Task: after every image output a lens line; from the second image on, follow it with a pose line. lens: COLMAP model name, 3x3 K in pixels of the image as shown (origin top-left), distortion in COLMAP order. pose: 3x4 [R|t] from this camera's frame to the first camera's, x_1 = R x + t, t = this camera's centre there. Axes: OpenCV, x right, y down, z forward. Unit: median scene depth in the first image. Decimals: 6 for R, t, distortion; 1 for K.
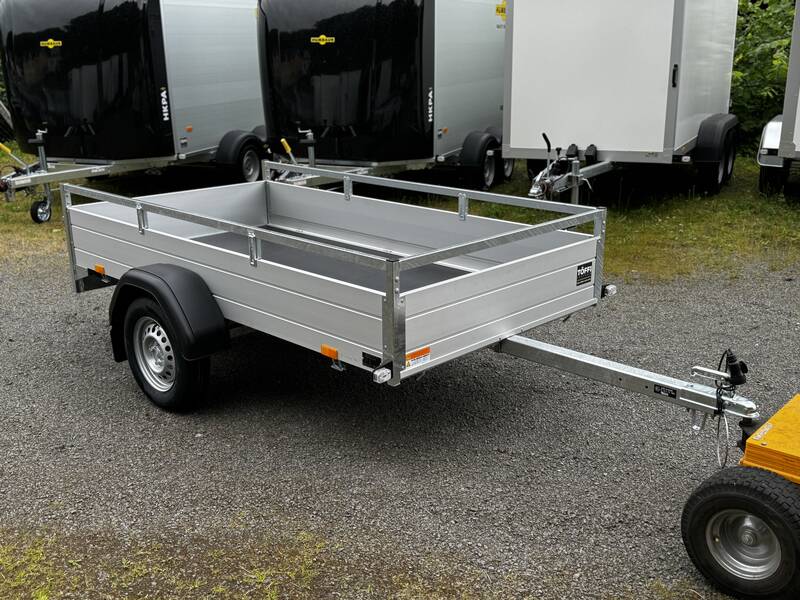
lens RADIAL K [[827.4, 0, 401.0], [0, 827.4, 301.5], [0, 0, 1]] dist [0.193989, -0.407160]
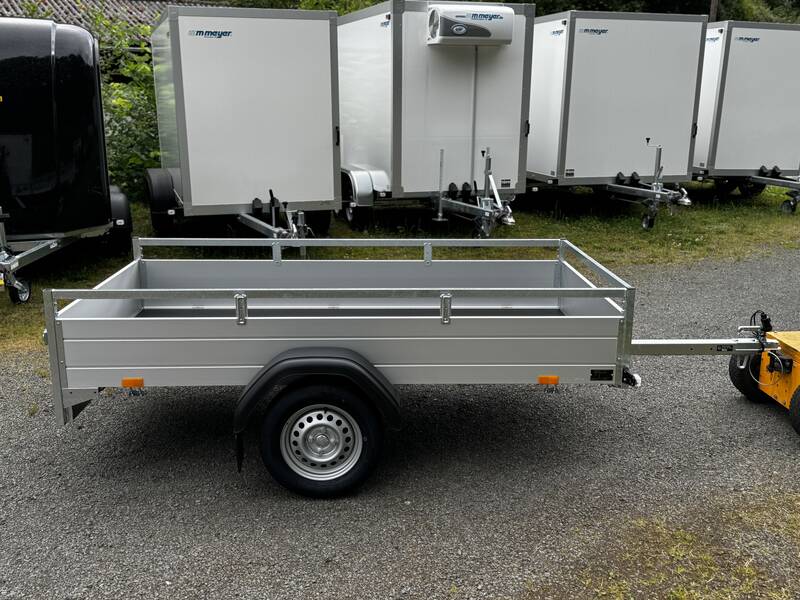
lens RADIAL K [[827.4, 0, 401.0], [0, 827.4, 301.5], [0, 0, 1]] dist [0.193989, -0.407160]
pose [[0.689547, -0.161640, 0.705972, -0.770966], [0.199440, 0.979467, 0.029459, -0.091290], [-0.696239, 0.120486, 0.707626, 0.224286]]
